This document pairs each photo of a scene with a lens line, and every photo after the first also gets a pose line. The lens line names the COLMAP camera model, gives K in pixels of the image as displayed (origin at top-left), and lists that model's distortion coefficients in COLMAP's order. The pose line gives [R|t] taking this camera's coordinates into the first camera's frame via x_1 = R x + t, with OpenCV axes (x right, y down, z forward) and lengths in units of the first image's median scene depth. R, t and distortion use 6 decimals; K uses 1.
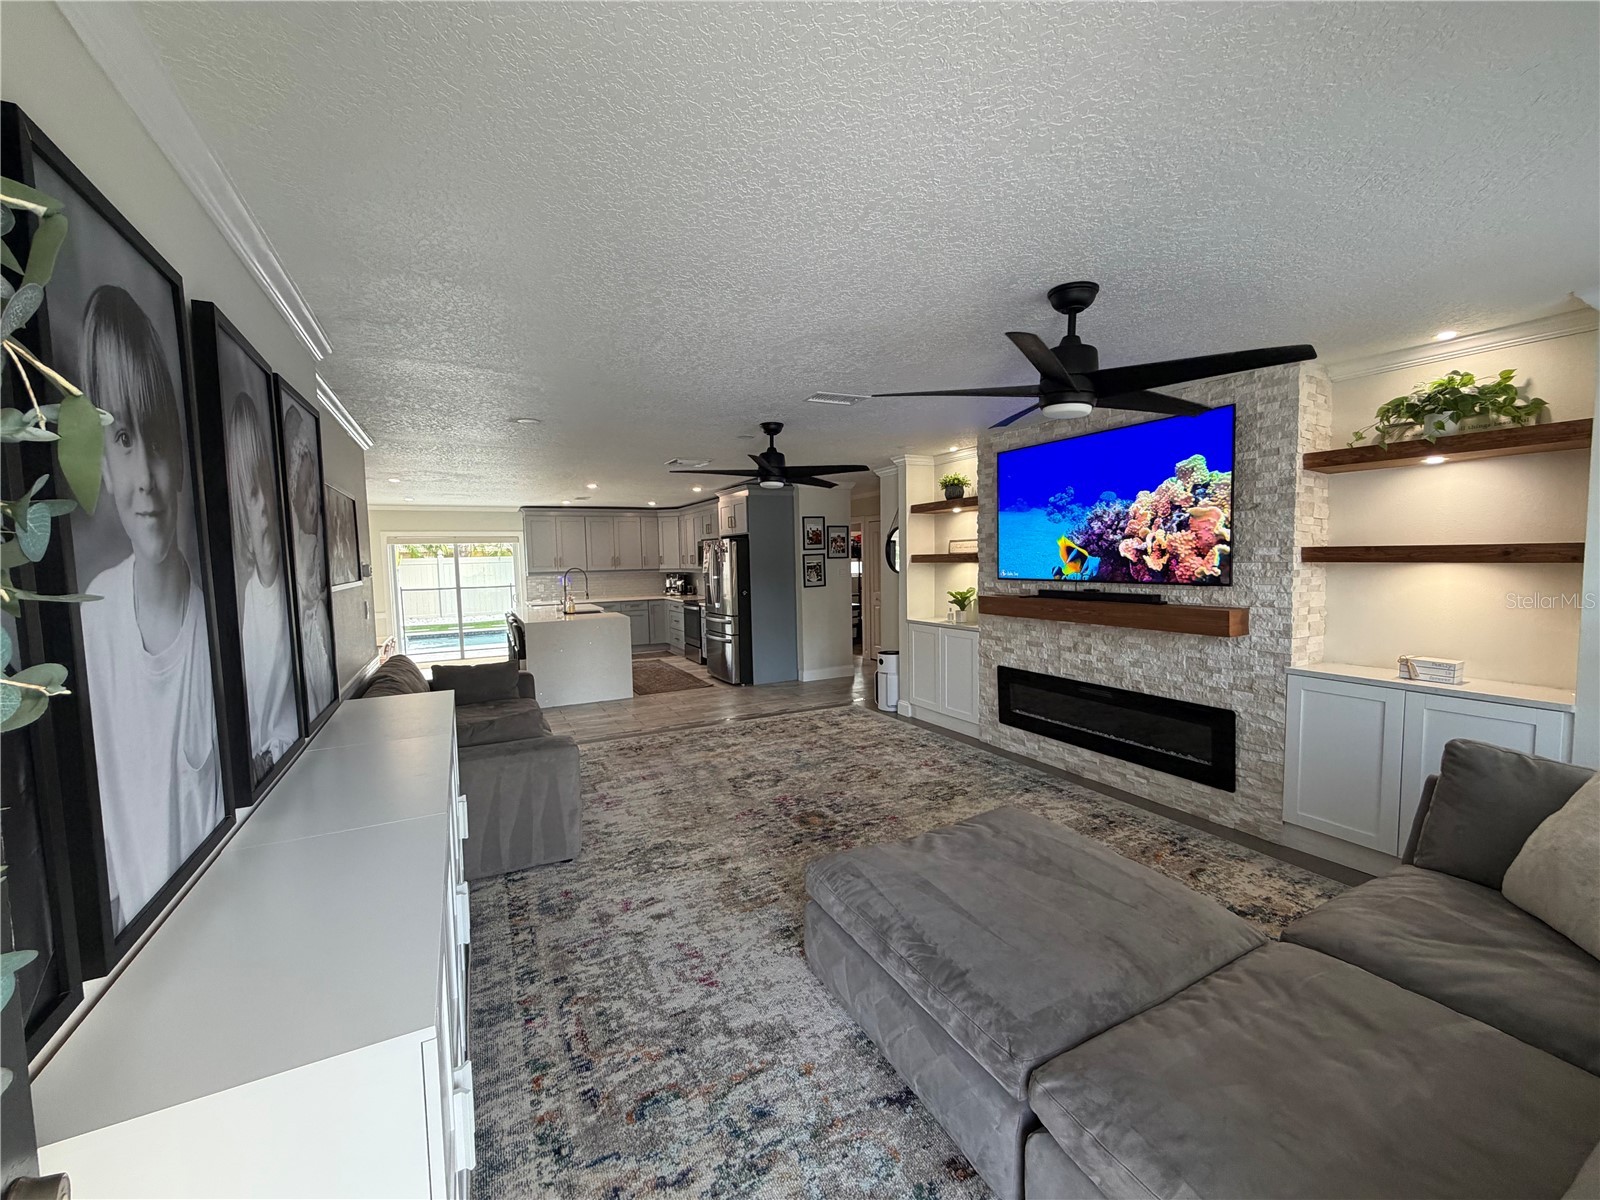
lens RADIAL K [[637.4, 0, 796.5], [0, 637.4, 602.1], [0, 0, 1]] dist [0.000830, -0.000046]
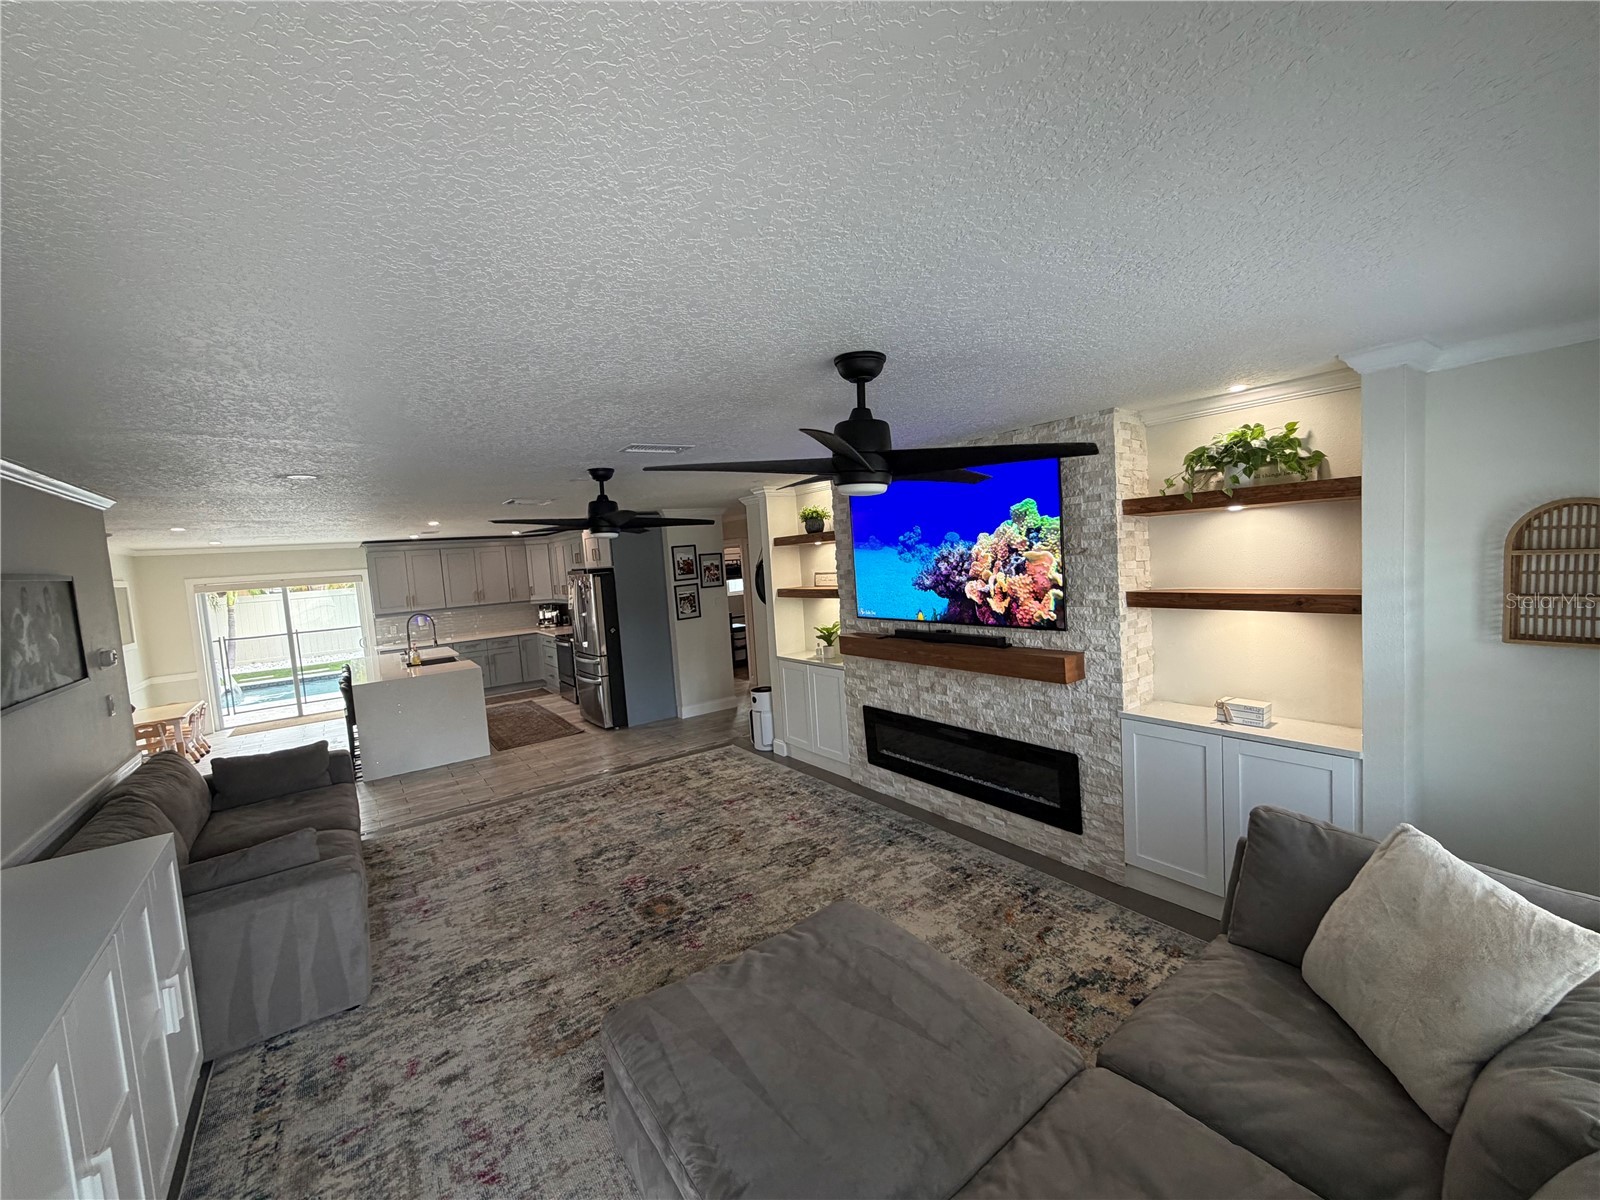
lens RADIAL K [[637.4, 0, 796.5], [0, 637.4, 602.1], [0, 0, 1]] dist [0.000830, -0.000046]
pose [[0.988492, -0.055736, 0.140631, 0.103499], [0.056124, 0.998423, 0.001210, -0.077199], [-0.140477, 0.006696, 0.990061, 0.058718]]
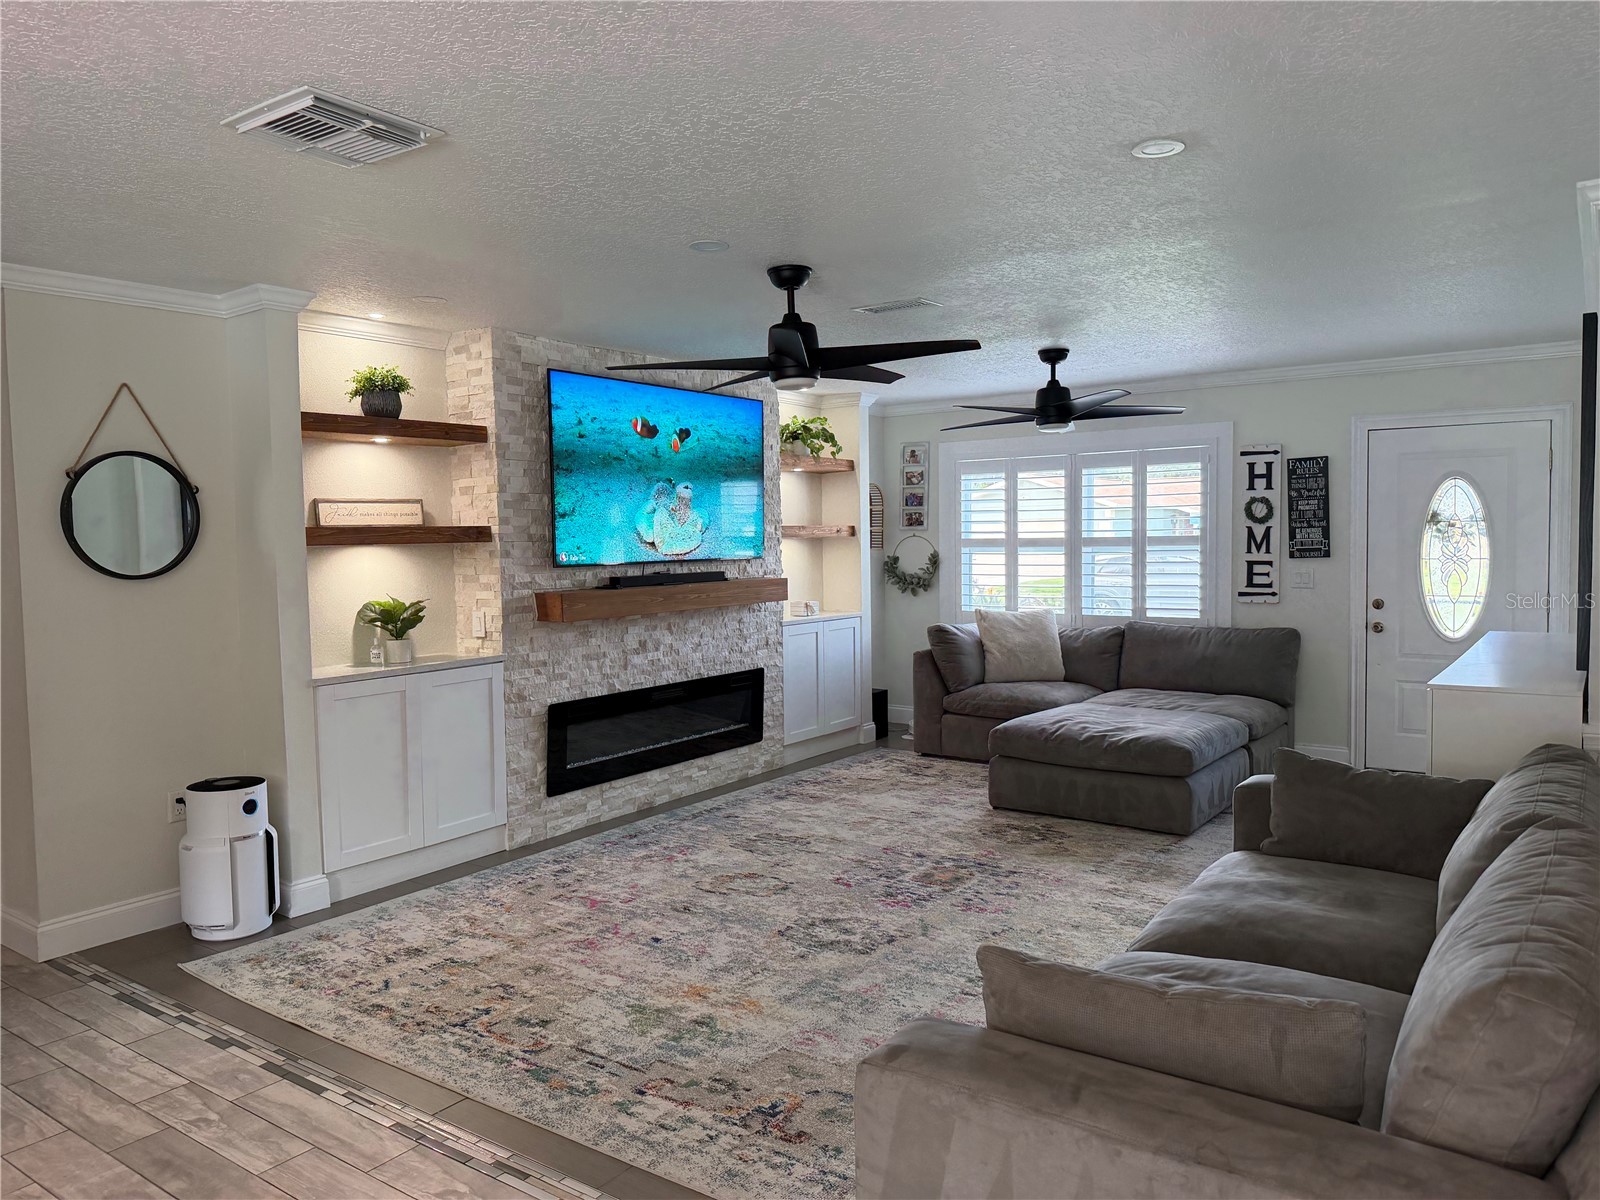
lens RADIAL K [[1115.1, 0, 807.0], [0, 1115.1, 597.1], [0, 0, 1]] dist [0.153581, -0.290932]
pose [[-0.456480, -0.022467, 0.889450, -0.929544], [0.089258, 0.993482, 0.070903, -0.073690], [-0.885245, 0.111756, -0.451499, 1.502056]]
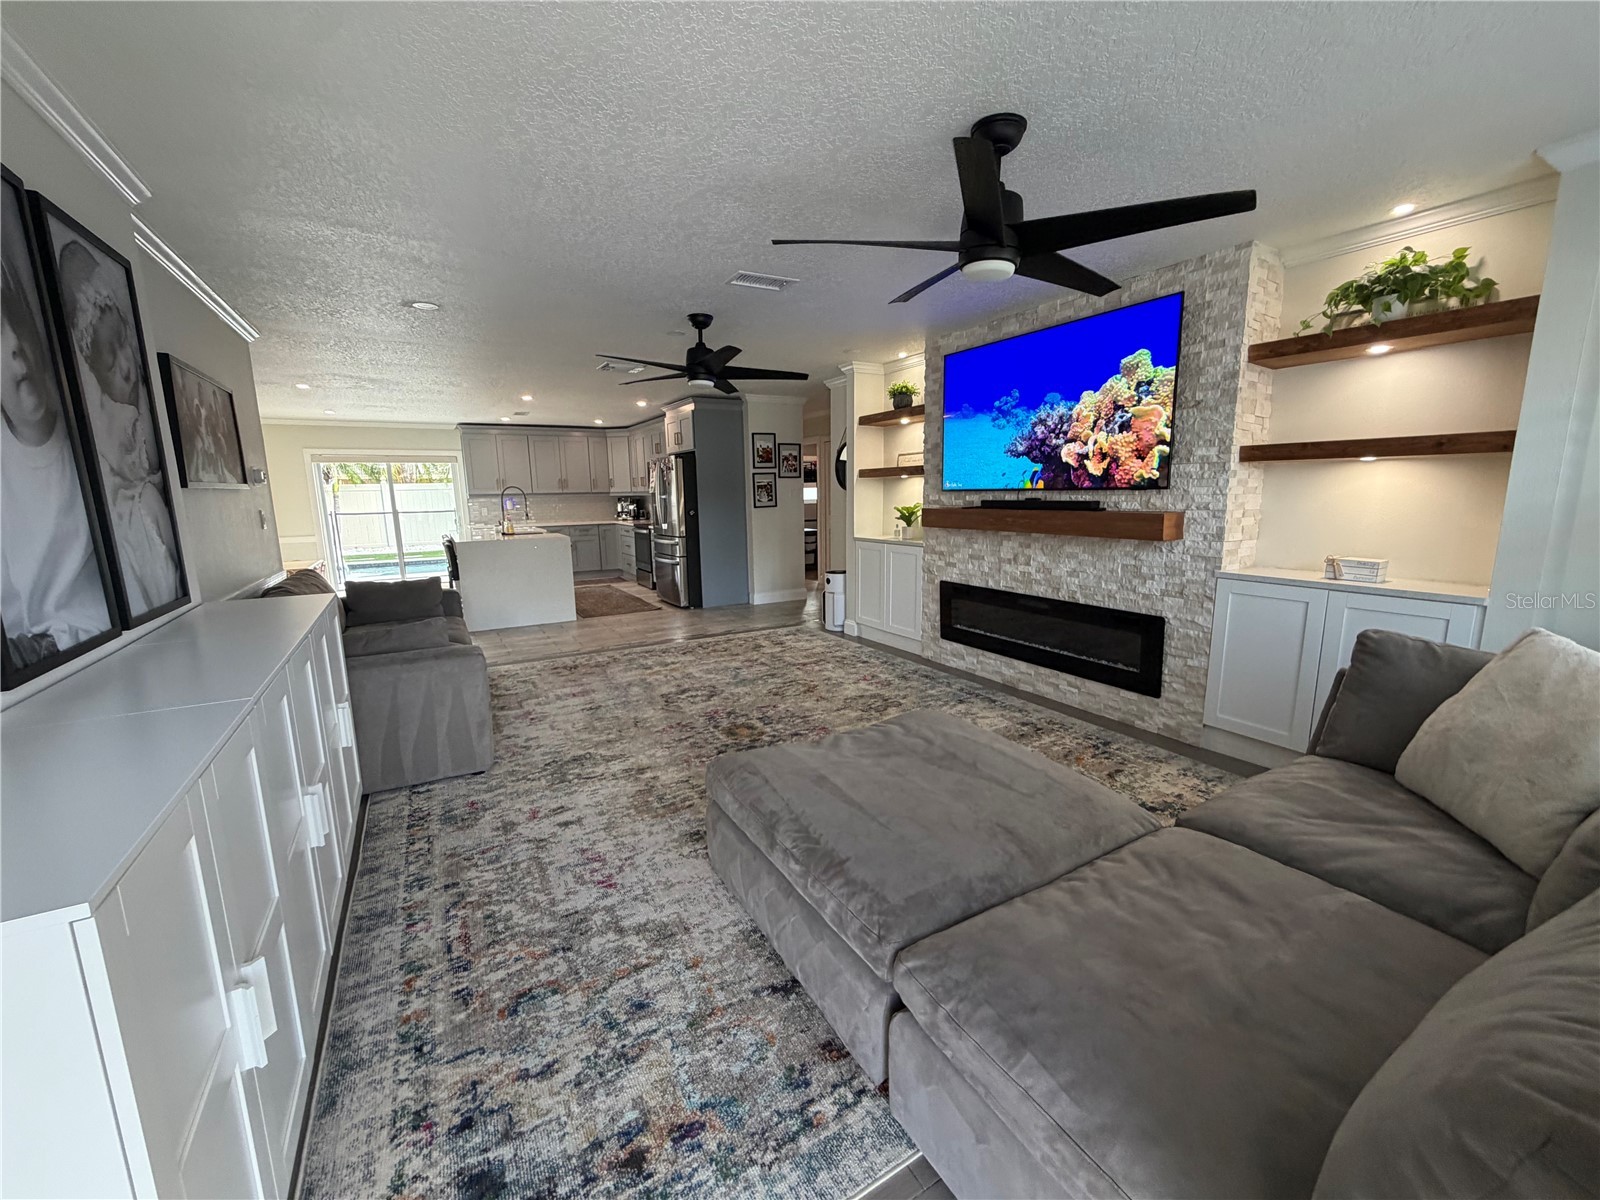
lens RADIAL K [[637.4, 0, 796.5], [0, 637.4, 602.1], [0, 0, 1]] dist [0.000830, -0.000046]
pose [[0.998965, -0.003324, 0.045362, 0.059495], [-0.001301, 0.994830, 0.101545, 0.039415], [-0.045465, -0.101499, 0.993796, 0.037436]]
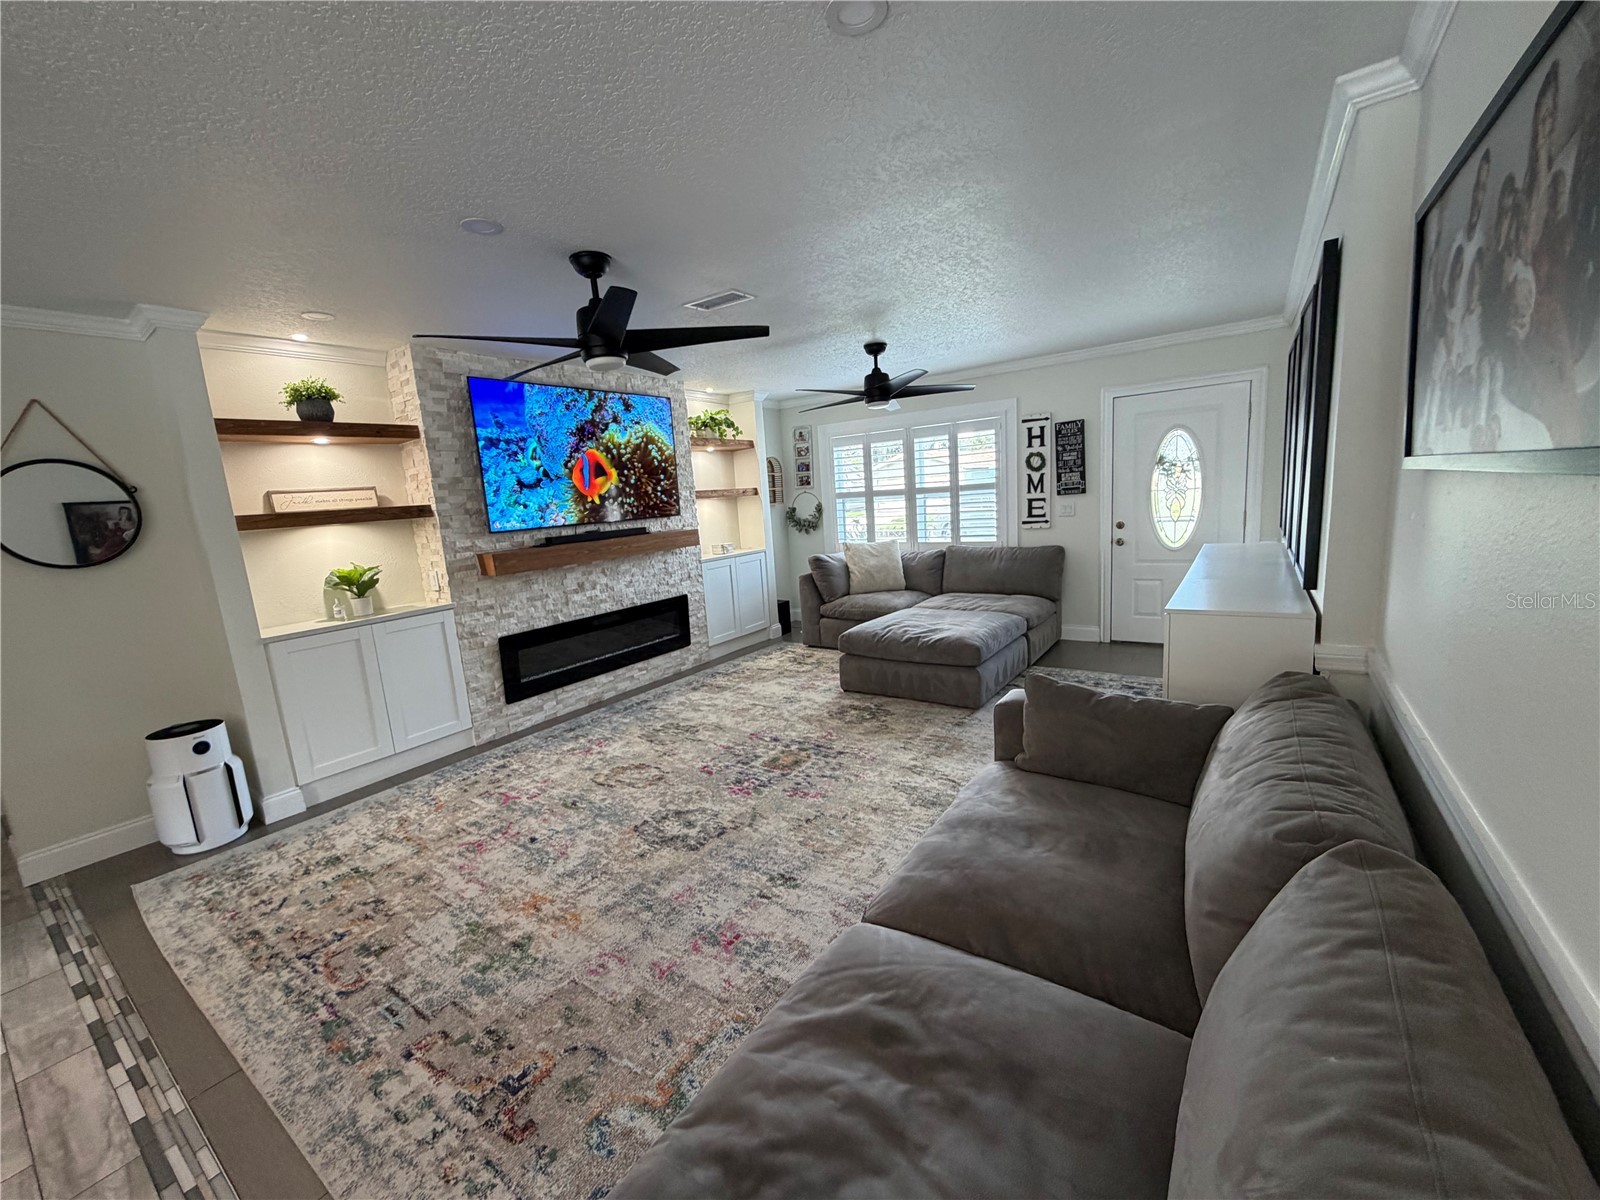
lens RADIAL K [[637.4, 0, 796.5], [0, 637.4, 602.1], [0, 0, 1]] dist [0.000830, -0.000046]
pose [[-0.457049, -0.098617, 0.883958, -0.705539], [0.142146, 0.972962, 0.182043, -0.050612], [-0.878010, 0.208853, -0.430673, 1.198044]]
